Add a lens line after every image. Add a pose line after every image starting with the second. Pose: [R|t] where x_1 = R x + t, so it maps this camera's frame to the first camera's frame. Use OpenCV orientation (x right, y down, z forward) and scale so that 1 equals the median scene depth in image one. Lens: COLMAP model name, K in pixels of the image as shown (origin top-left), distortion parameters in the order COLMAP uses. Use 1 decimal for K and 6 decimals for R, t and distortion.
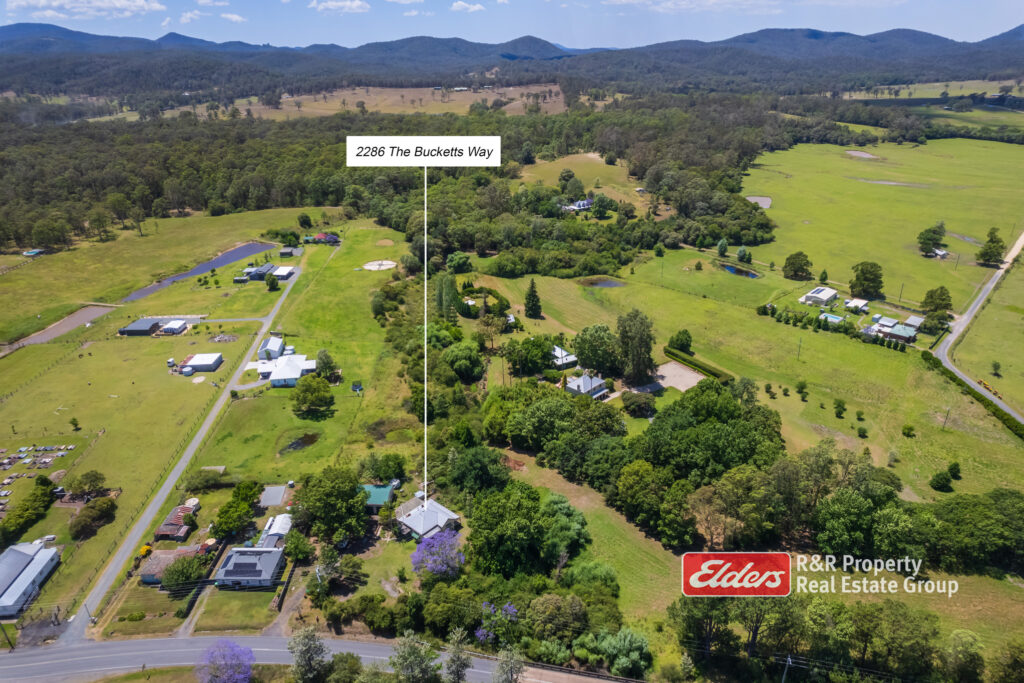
lens RADIAL K [[660.7, 0, 515.4], [0, 660.7, 341.1], [0, 0, 1]] dist [-0.078289, 0.075784]
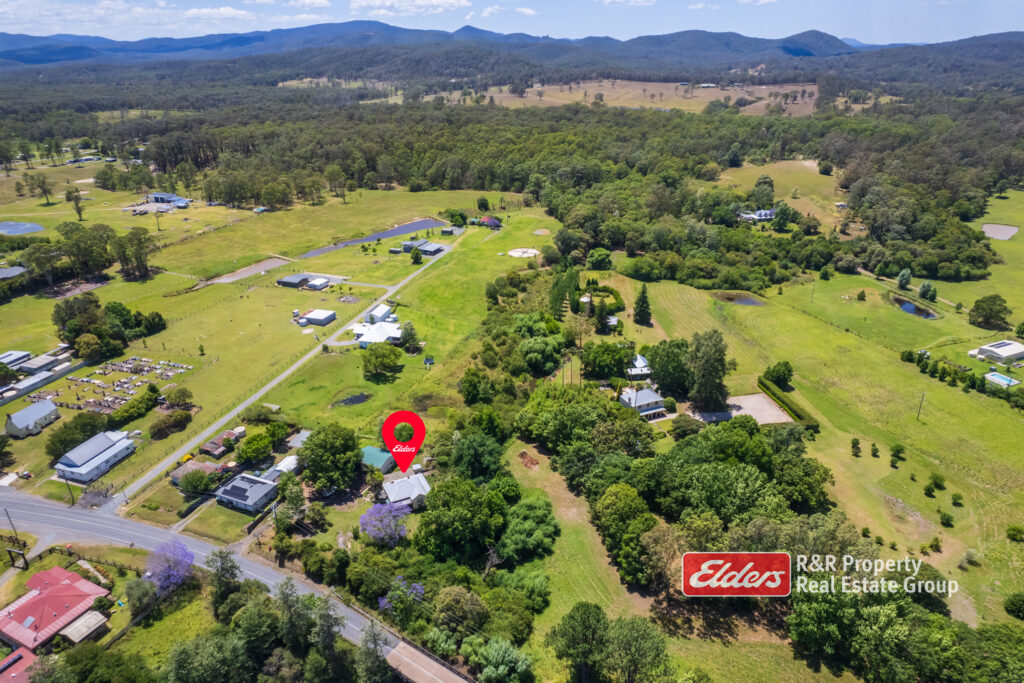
lens RADIAL K [[660.7, 0, 515.4], [0, 660.7, 341.1], [0, 0, 1]] dist [-0.078289, 0.075784]
pose [[0.925485, 0.159231, -0.343691, 0.161180], [-0.156257, 0.987041, 0.036525, -0.014371], [0.345053, 0.019901, 0.938372, 0.029177]]
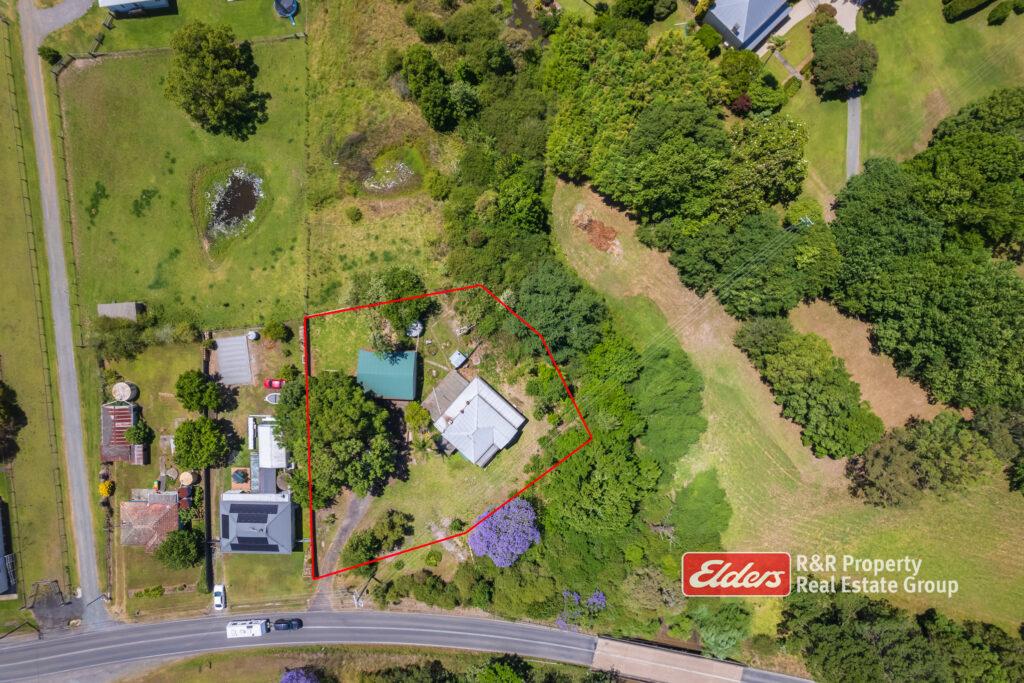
lens RADIAL K [[660.7, 0, 515.4], [0, 660.7, 341.1], [0, 0, 1]] dist [-0.078289, 0.075784]
pose [[0.999988, 0.003957, -0.003053, -0.042244], [0.001287, 0.386359, 0.922347, -0.183168], [0.004829, -0.922340, 0.386349, 0.372018]]
